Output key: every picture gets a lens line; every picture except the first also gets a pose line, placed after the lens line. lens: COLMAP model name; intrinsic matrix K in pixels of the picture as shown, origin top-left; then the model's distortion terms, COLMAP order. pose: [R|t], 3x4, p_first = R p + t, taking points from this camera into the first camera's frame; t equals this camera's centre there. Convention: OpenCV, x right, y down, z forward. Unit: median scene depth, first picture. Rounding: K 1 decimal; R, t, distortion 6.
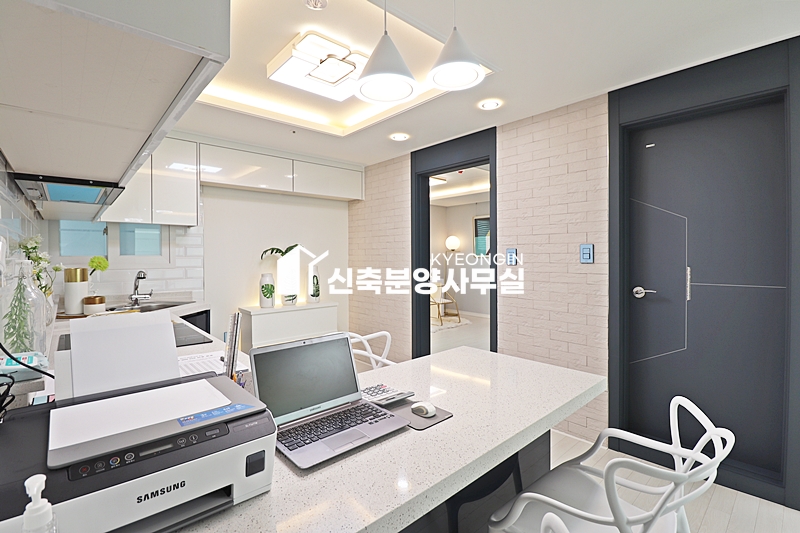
lens RADIAL K [[372.9, 0, 397.6], [0, 372.9, 263.1], [0, 0, 1]] dist [-0.000866, 0.000261]
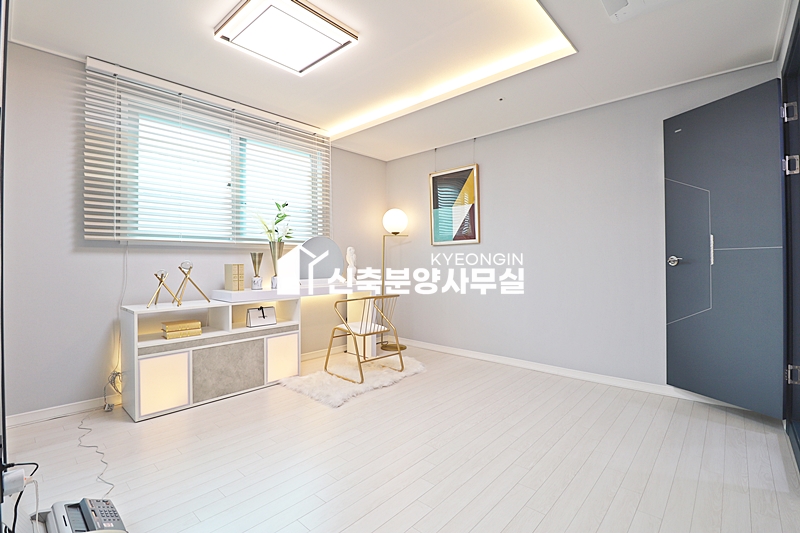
lens RADIAL K [[372.9, 0, 397.7], [0, 372.9, 263.4], [0, 0, 1]] dist [-0.000866, 0.000261]
pose [[0.995511, 0.002573, 0.094613, 0.101778], [-0.001243, 0.999900, -0.014116, 0.019727], [-0.094640, 0.013935, 0.995414, 0.449513]]
